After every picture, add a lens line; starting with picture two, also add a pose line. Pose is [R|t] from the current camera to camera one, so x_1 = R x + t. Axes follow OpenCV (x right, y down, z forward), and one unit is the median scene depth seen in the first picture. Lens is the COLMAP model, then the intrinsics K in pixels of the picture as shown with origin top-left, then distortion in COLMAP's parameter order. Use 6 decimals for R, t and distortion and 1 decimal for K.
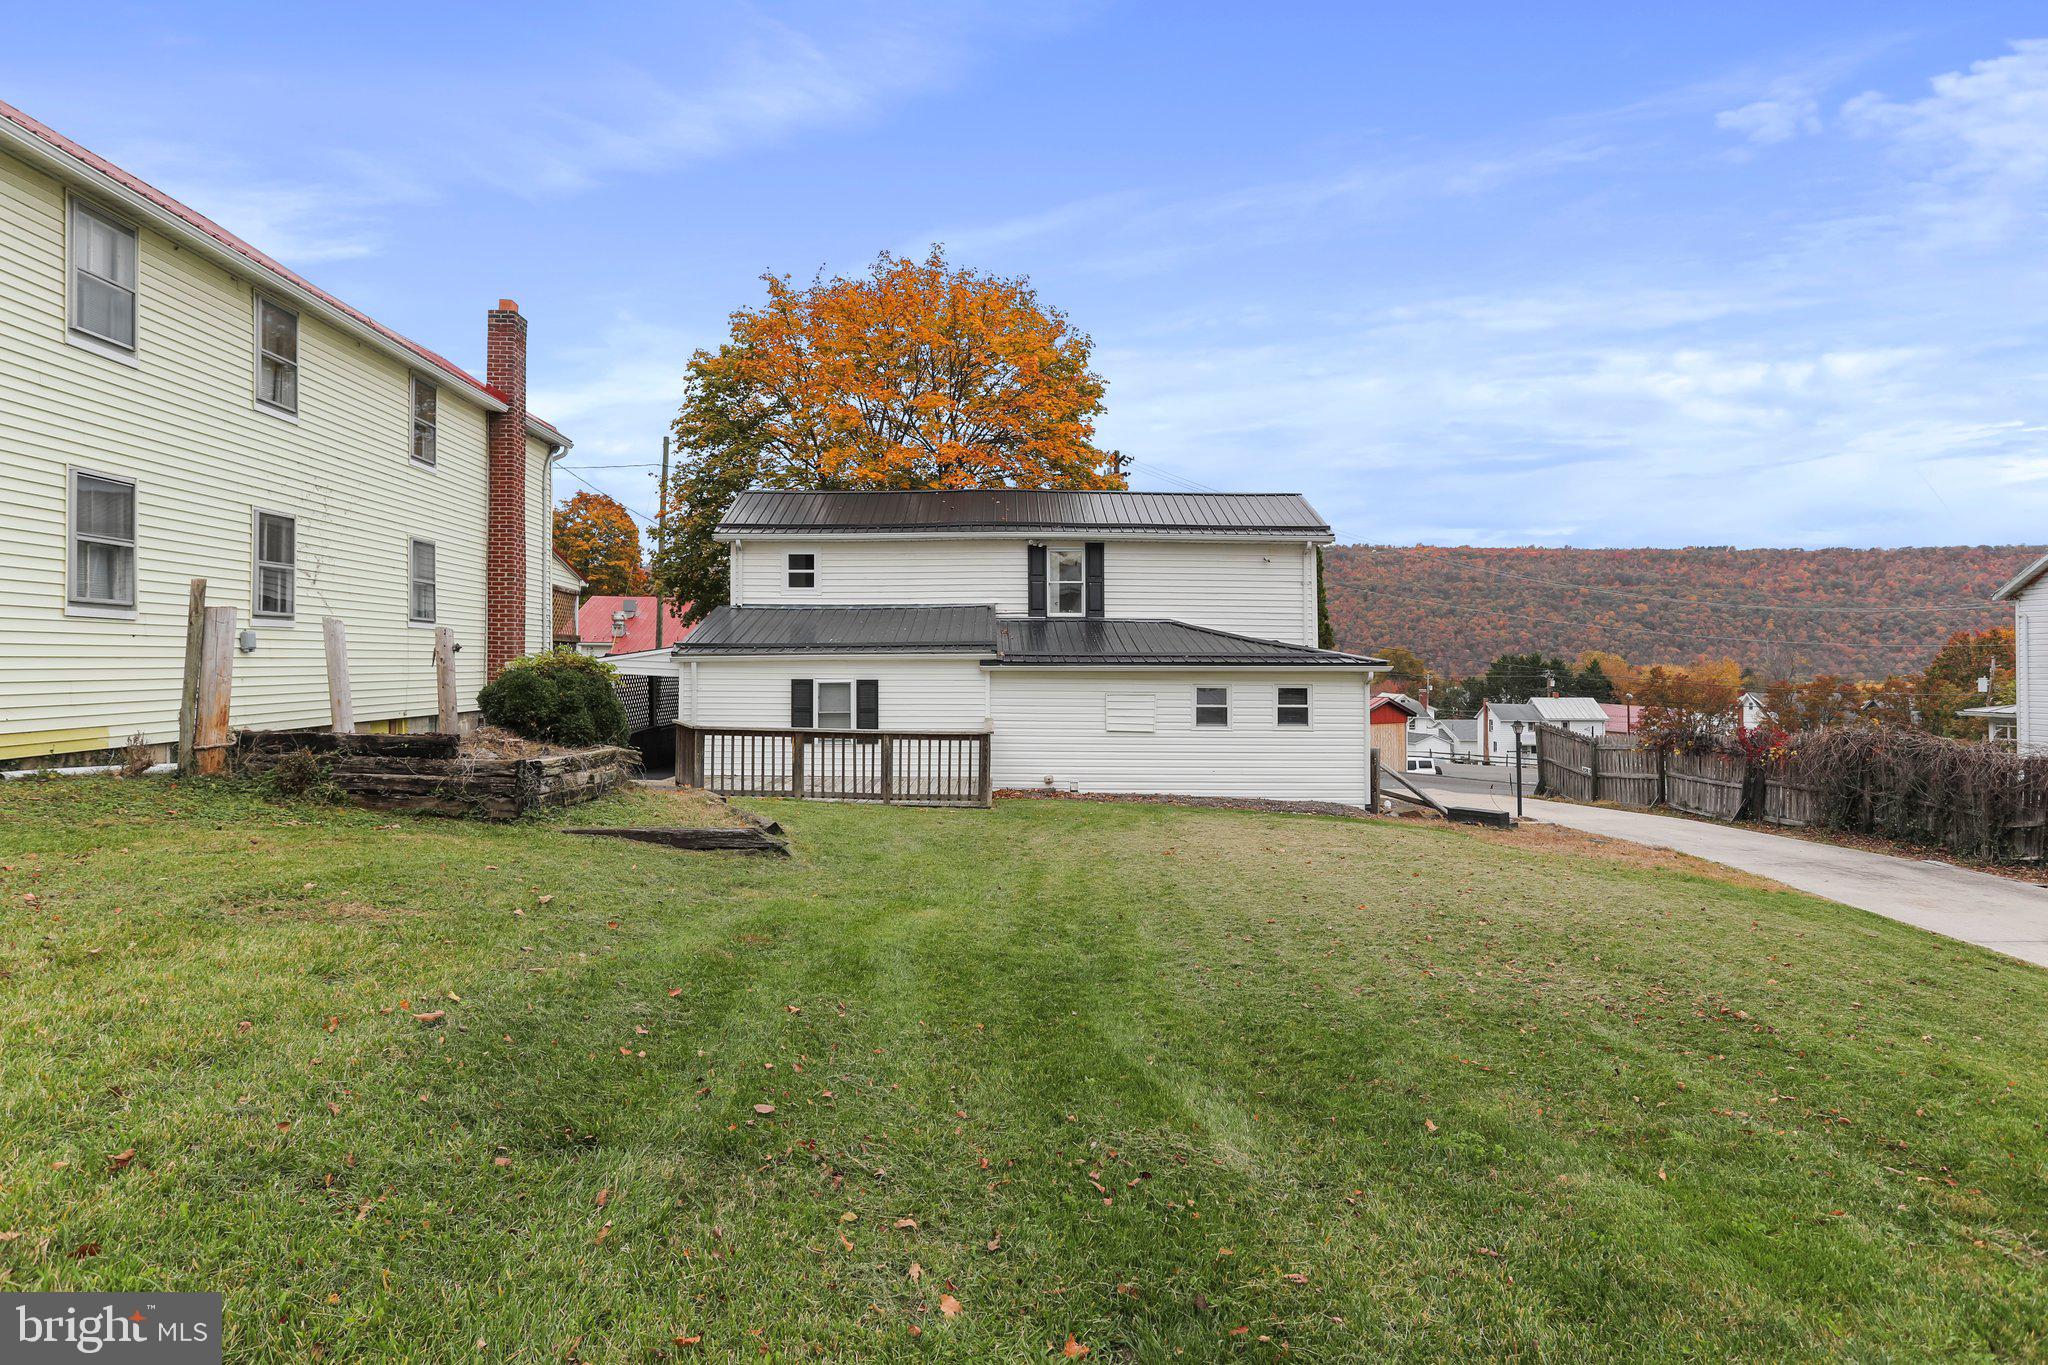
lens RADIAL K [[1114.6, 0, 1024.0], [0, 1114.6, 682.5], [0, 0, 1]] dist [-0.069226, 0.055551]
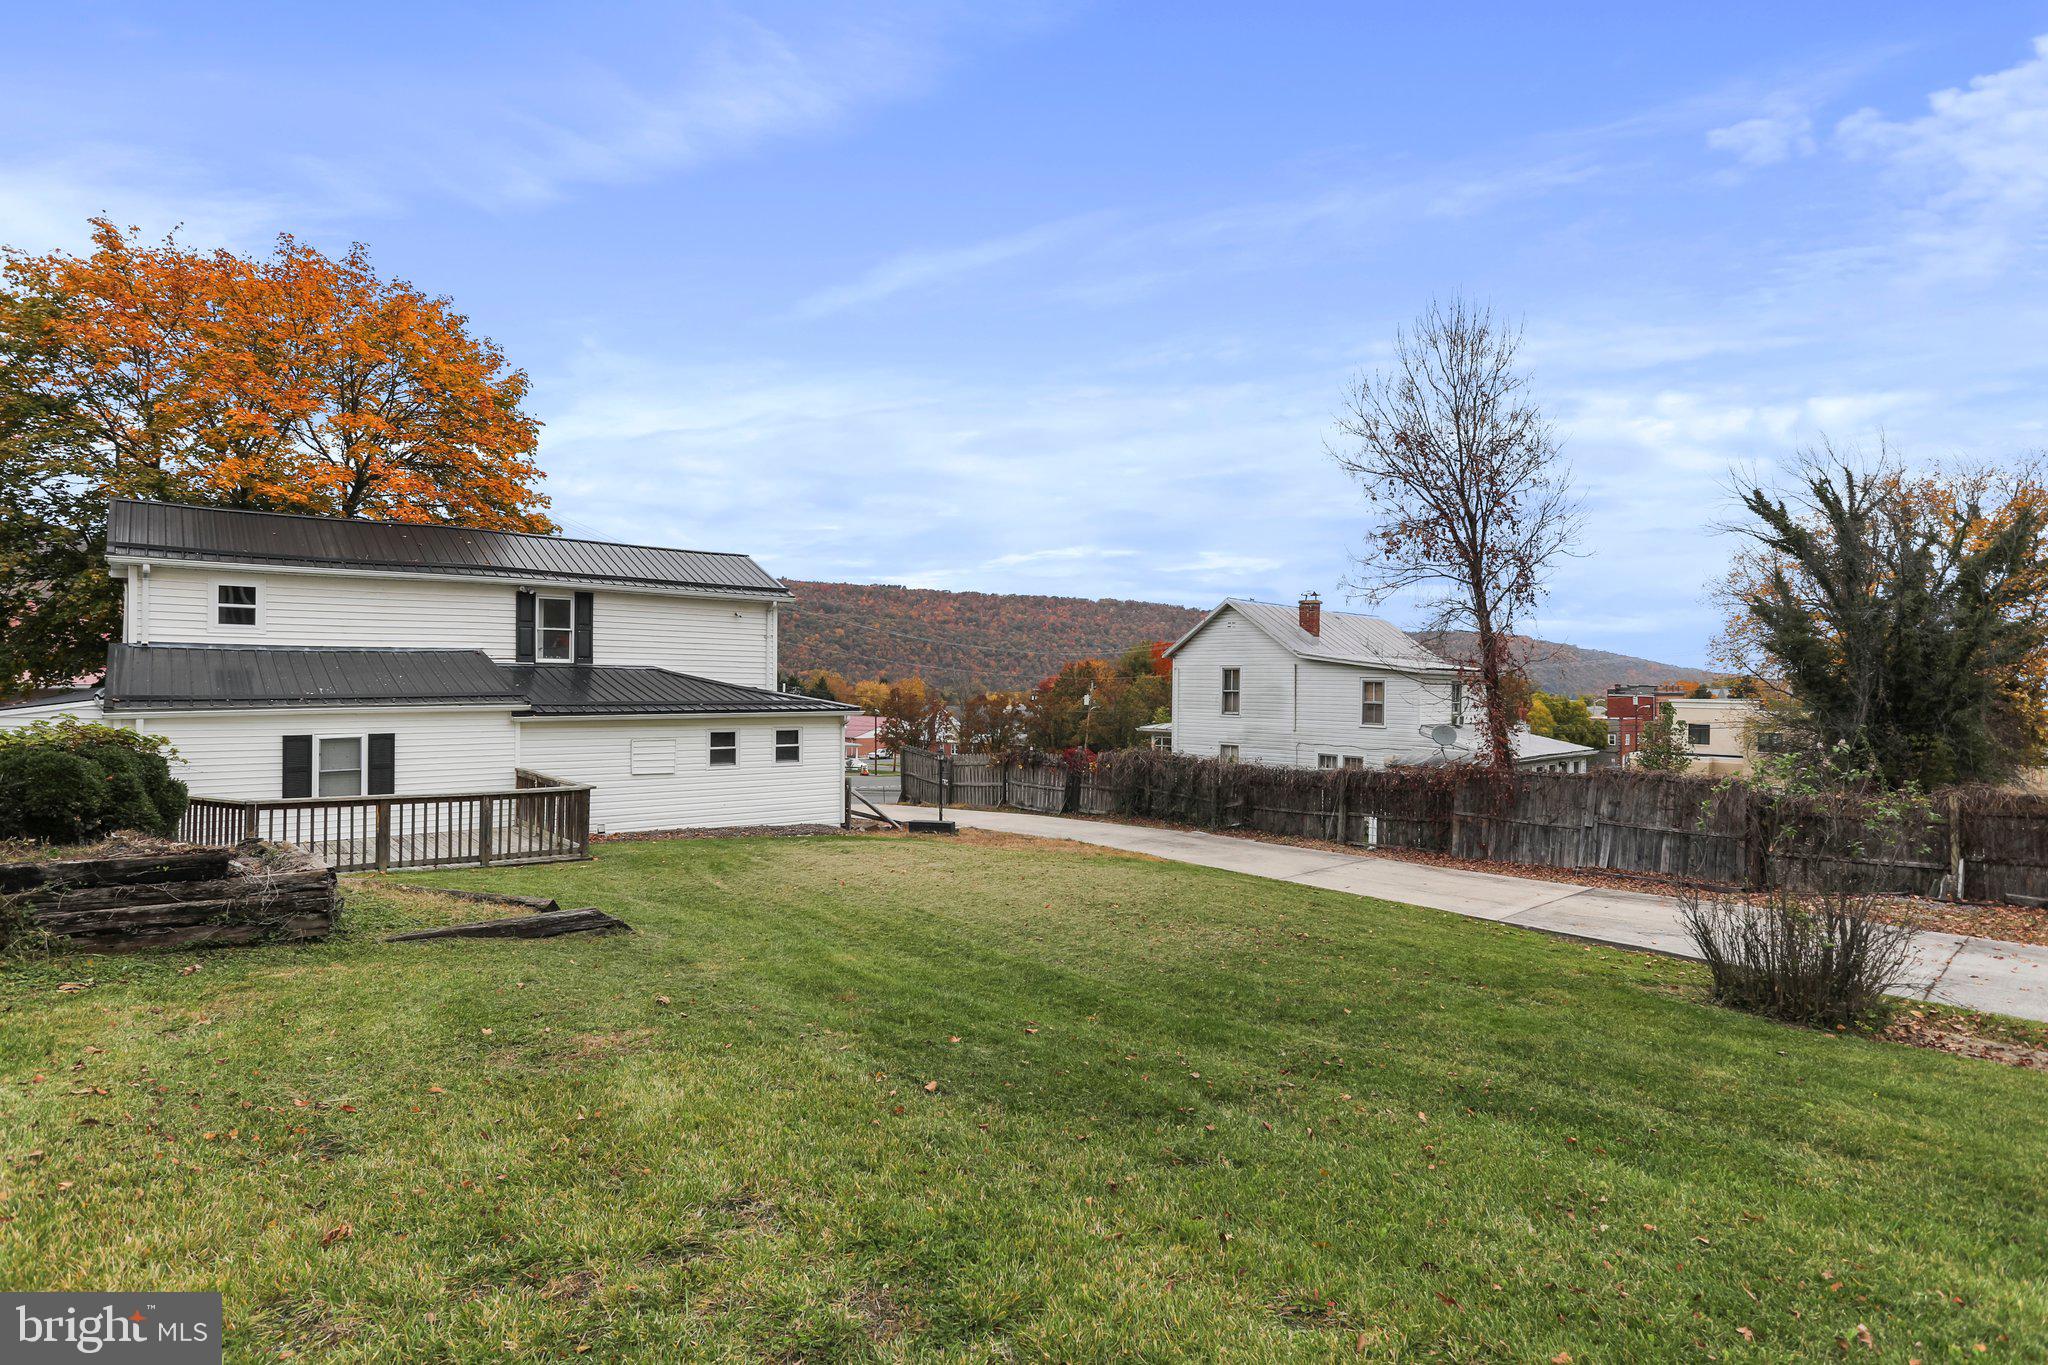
lens RADIAL K [[1021.4, 0, 1014.4], [0, 1021.4, 738.7], [0, 0, 1]] dist [-0.054323, 0.044195]
pose [[0.775916, -0.030819, 0.630083, -0.230411], [0.003309, 0.998991, 0.044789, -0.030453], [-0.630827, -0.032668, 0.775235, 0.006998]]
